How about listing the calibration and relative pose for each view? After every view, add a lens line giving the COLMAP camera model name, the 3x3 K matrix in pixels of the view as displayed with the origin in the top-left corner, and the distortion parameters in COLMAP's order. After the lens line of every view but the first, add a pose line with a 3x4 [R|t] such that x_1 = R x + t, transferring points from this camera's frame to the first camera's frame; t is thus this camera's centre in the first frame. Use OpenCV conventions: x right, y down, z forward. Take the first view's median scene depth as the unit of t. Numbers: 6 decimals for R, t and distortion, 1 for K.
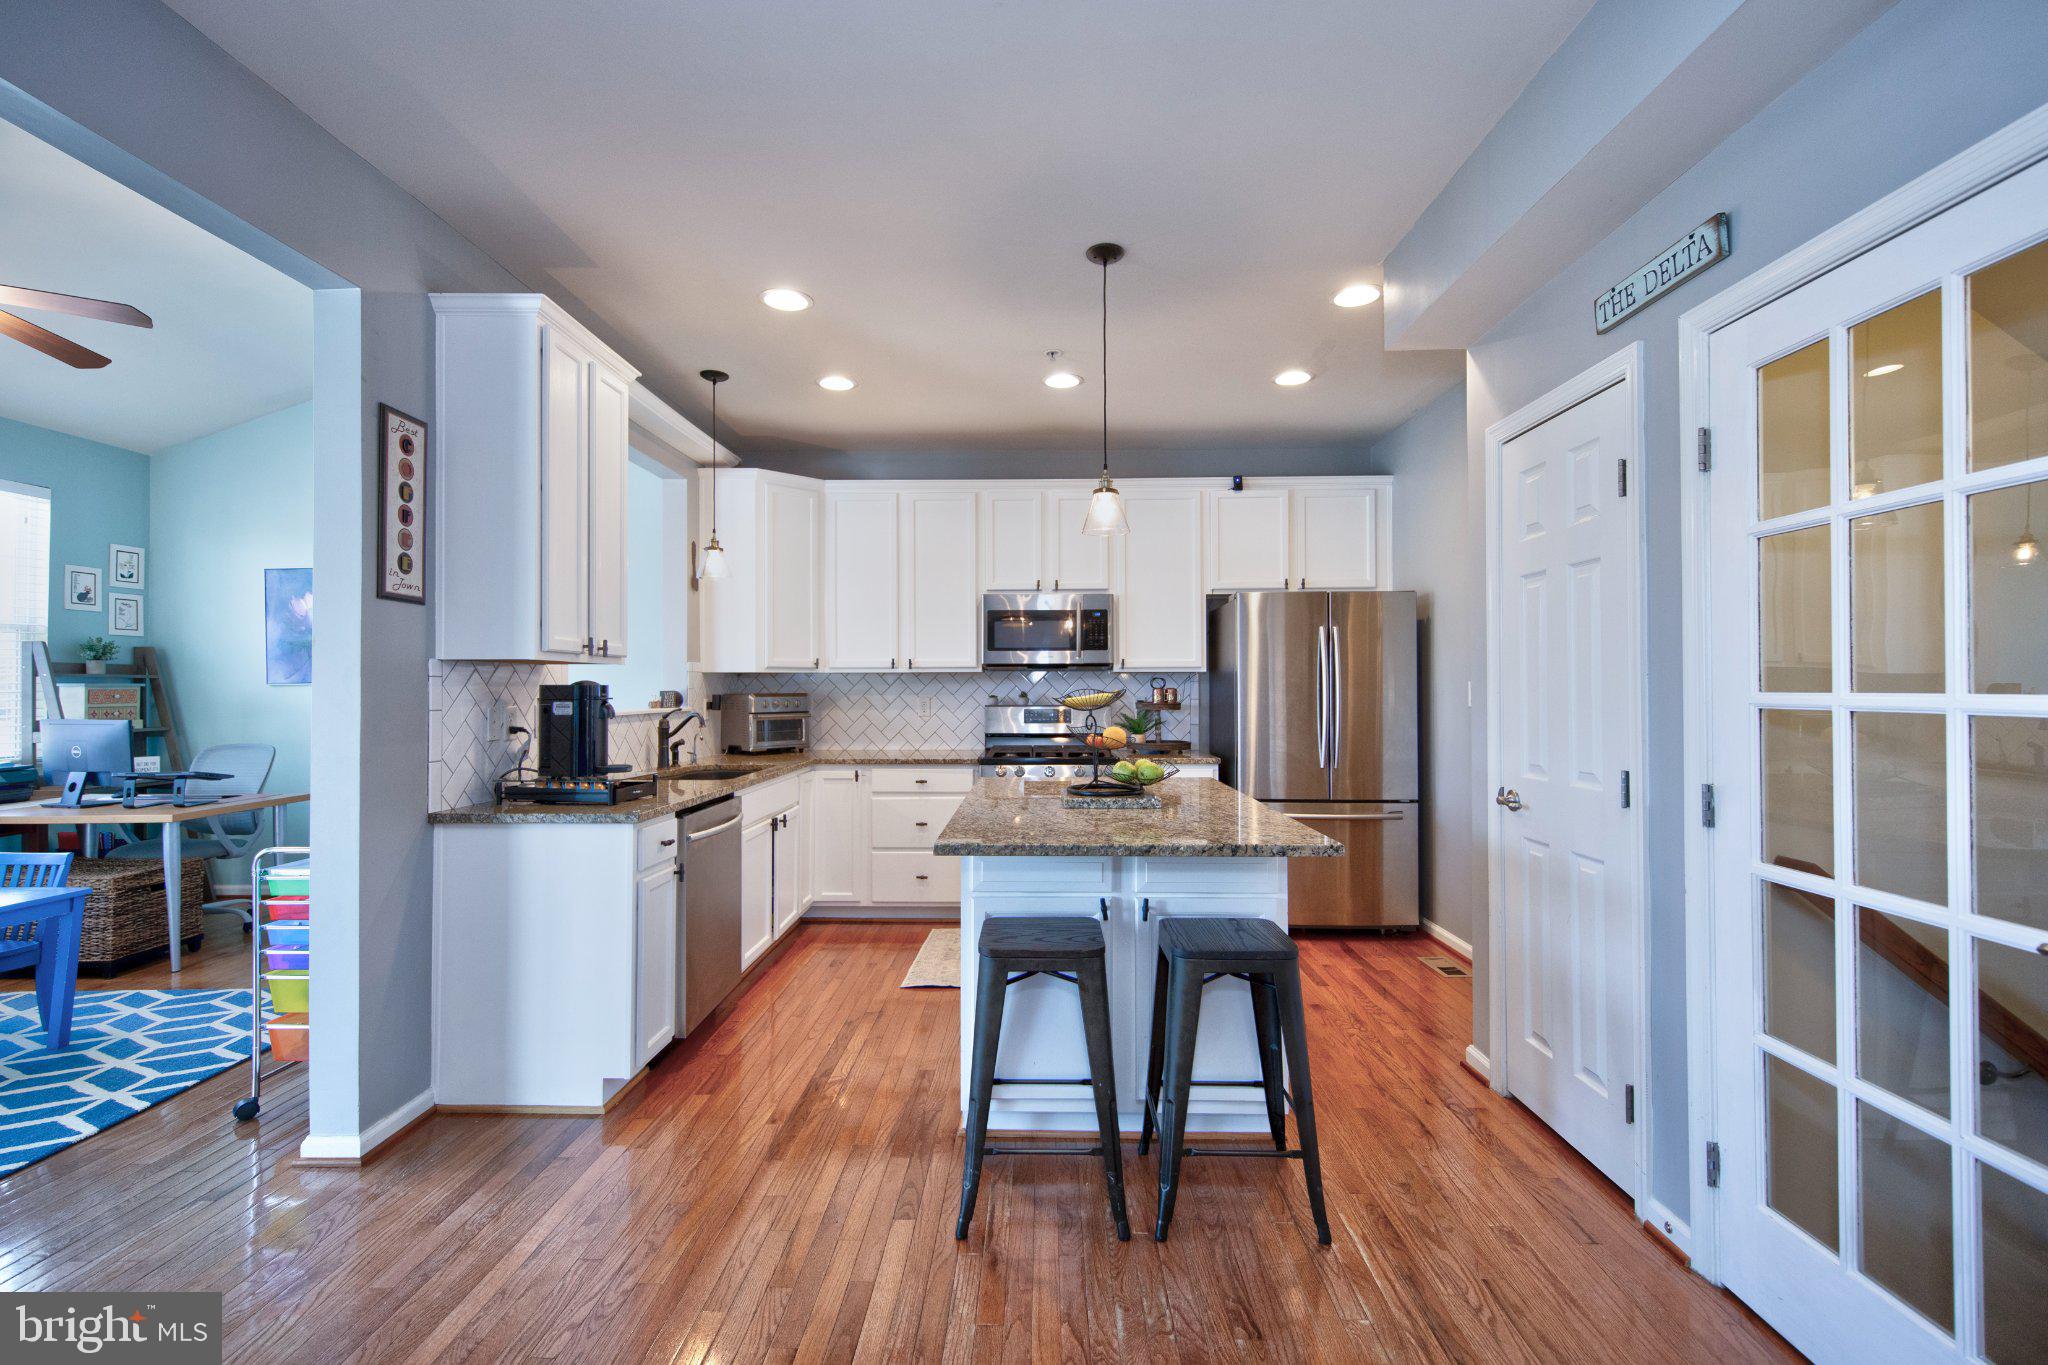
lens RADIAL K [[896.4, 0, 1024.0], [0, 896.4, 682.5], [0, 0, 1]] dist [0.009879, -0.000422]
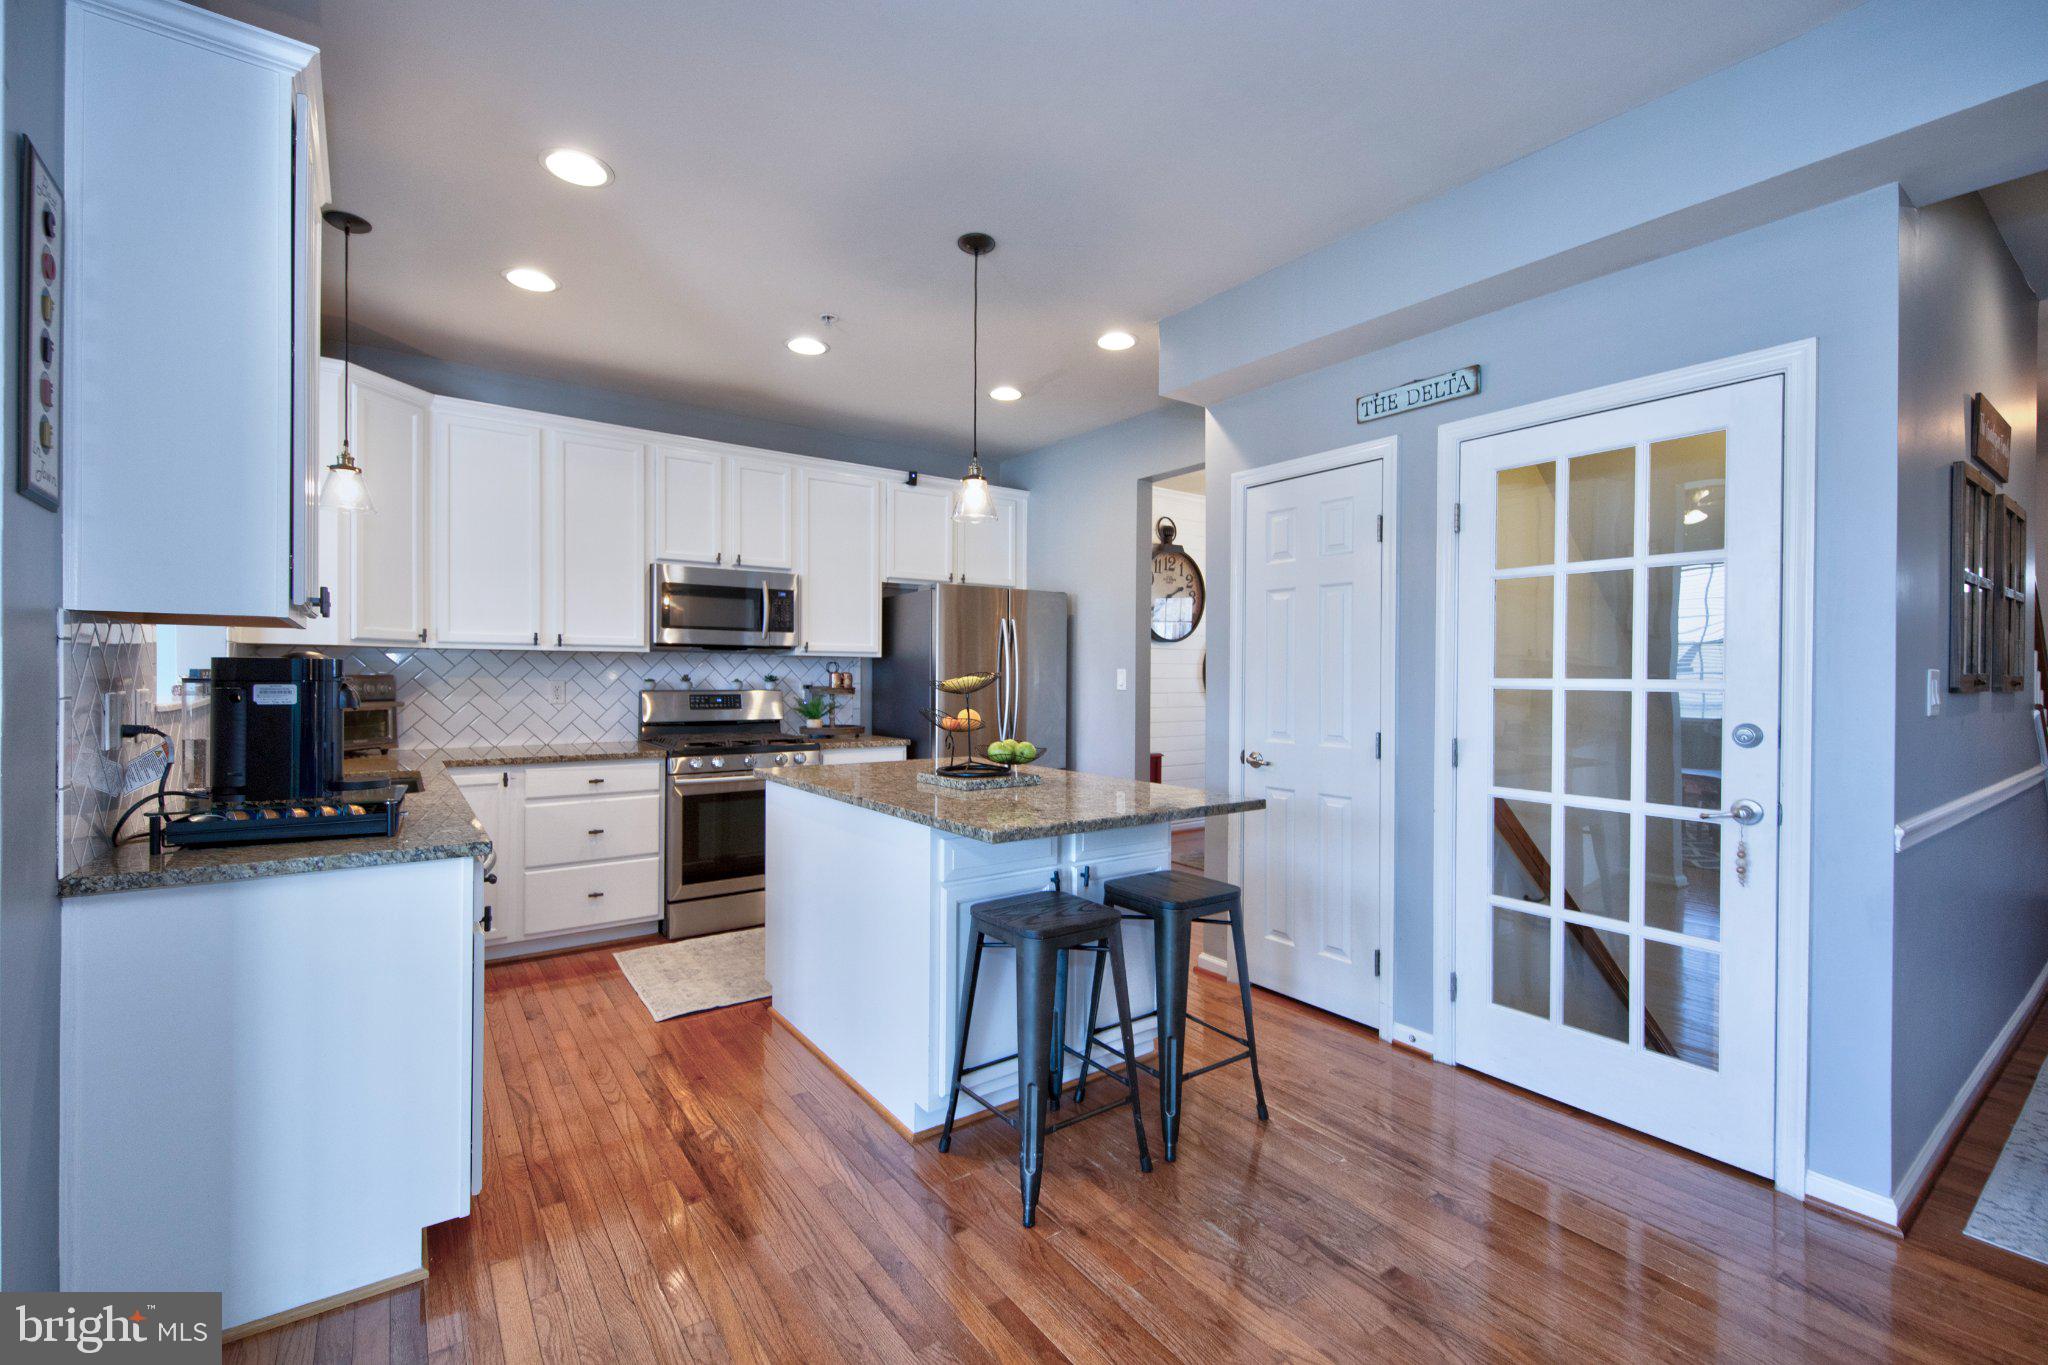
lens RADIAL K [[870.9, 0, 1024.0], [0, 870.9, 682.5], [0, 0, 1]] dist [0.018159, -0.000078]
pose [[0.796998, 0.002786, 0.603975, -0.444074], [-0.012119, 0.999862, 0.011380, 0.006227], [-0.603860, -0.016389, 0.796922, 0.164576]]
